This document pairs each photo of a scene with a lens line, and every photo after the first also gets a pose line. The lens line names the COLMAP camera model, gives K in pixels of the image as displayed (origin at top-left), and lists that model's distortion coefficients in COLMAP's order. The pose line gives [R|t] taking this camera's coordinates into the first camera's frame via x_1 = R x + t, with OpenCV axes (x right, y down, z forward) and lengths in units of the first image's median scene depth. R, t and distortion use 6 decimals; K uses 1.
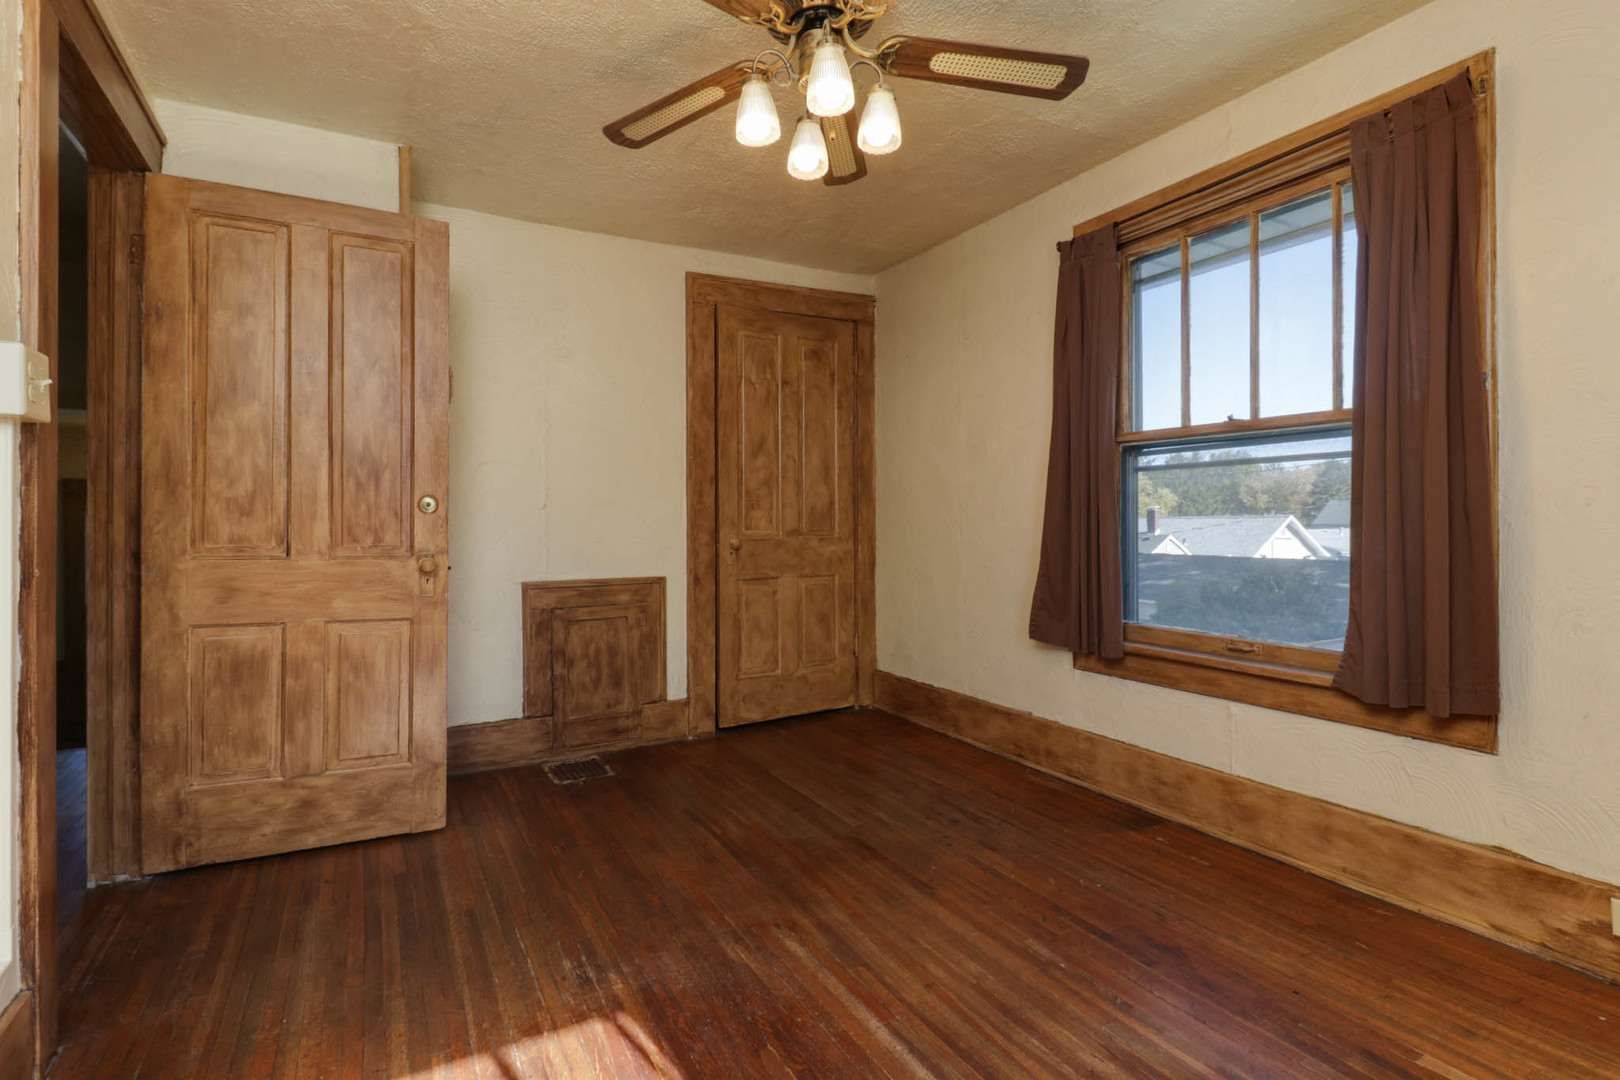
lens RADIAL K [[772.2, 0, 800.3], [0, 772.2, 523.4], [0, 0, 1]] dist [0.000124, -0.007592]
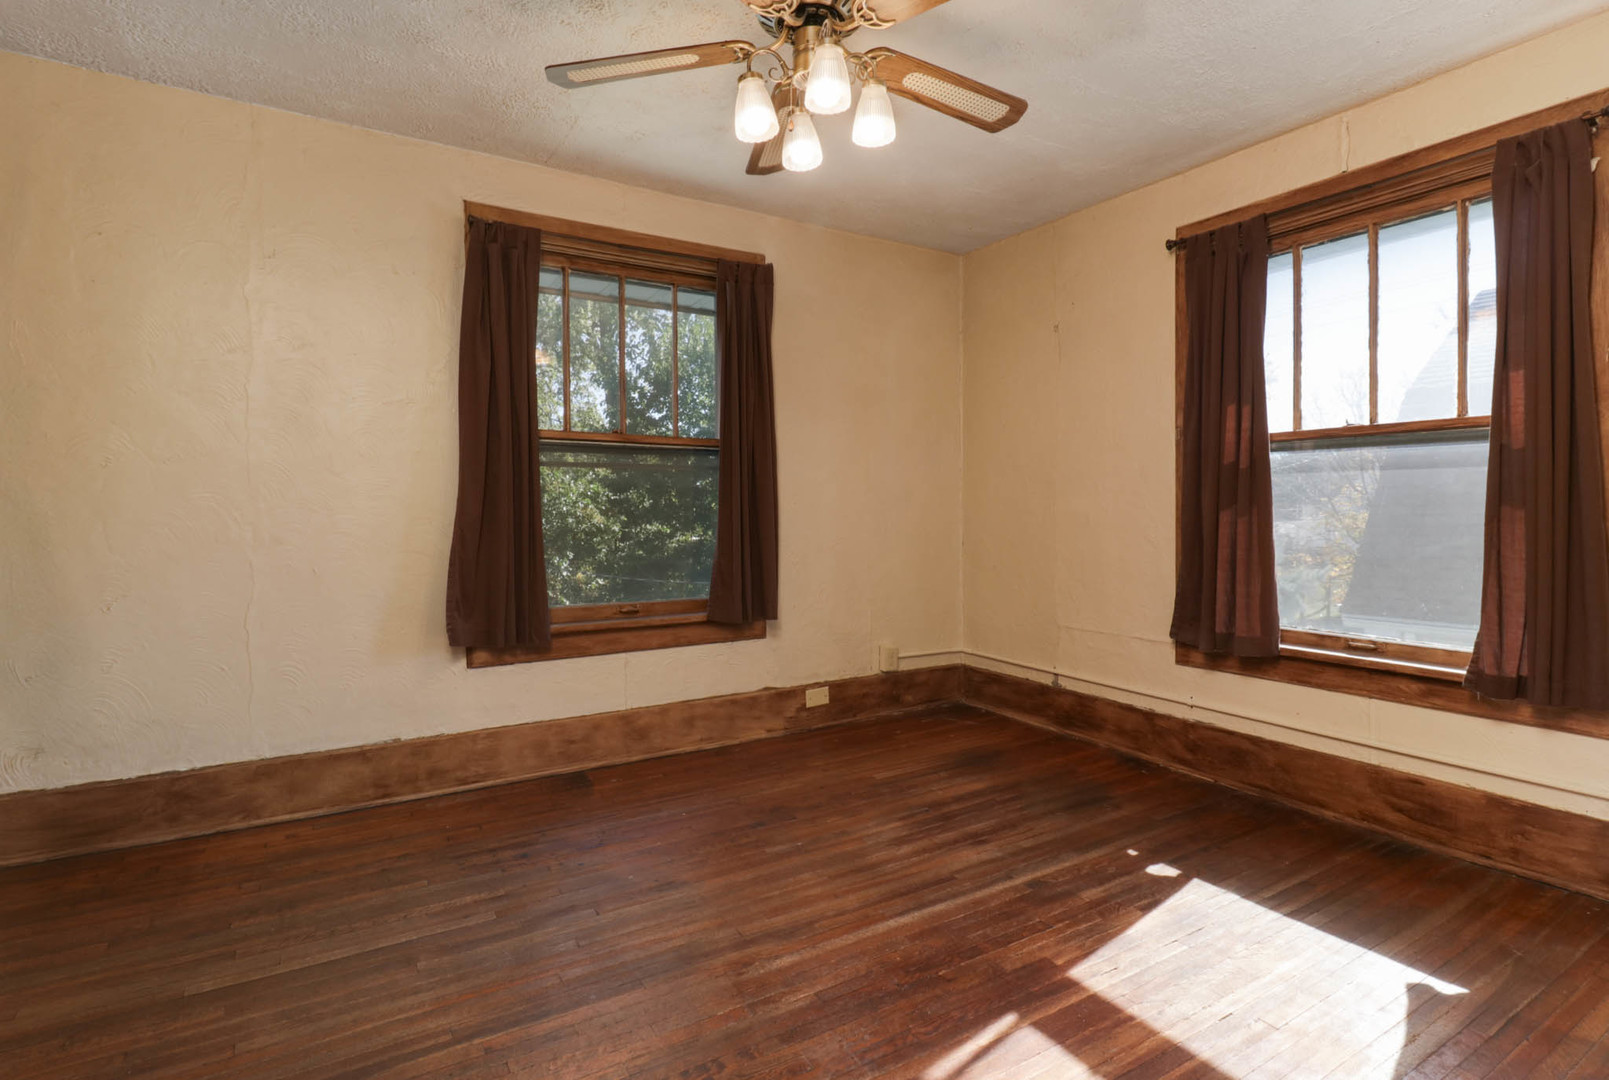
lens RADIAL K [[767.0, 0, 768.0], [0, 767.0, 520.1], [0, 0, 1]] dist [0.000124, -0.007592]
pose [[-0.015354, -0.013754, 0.999788, -0.754898], [0.010592, 0.999847, 0.013918, -0.005659], [-0.999826, 0.010803, -0.015206, 0.823587]]
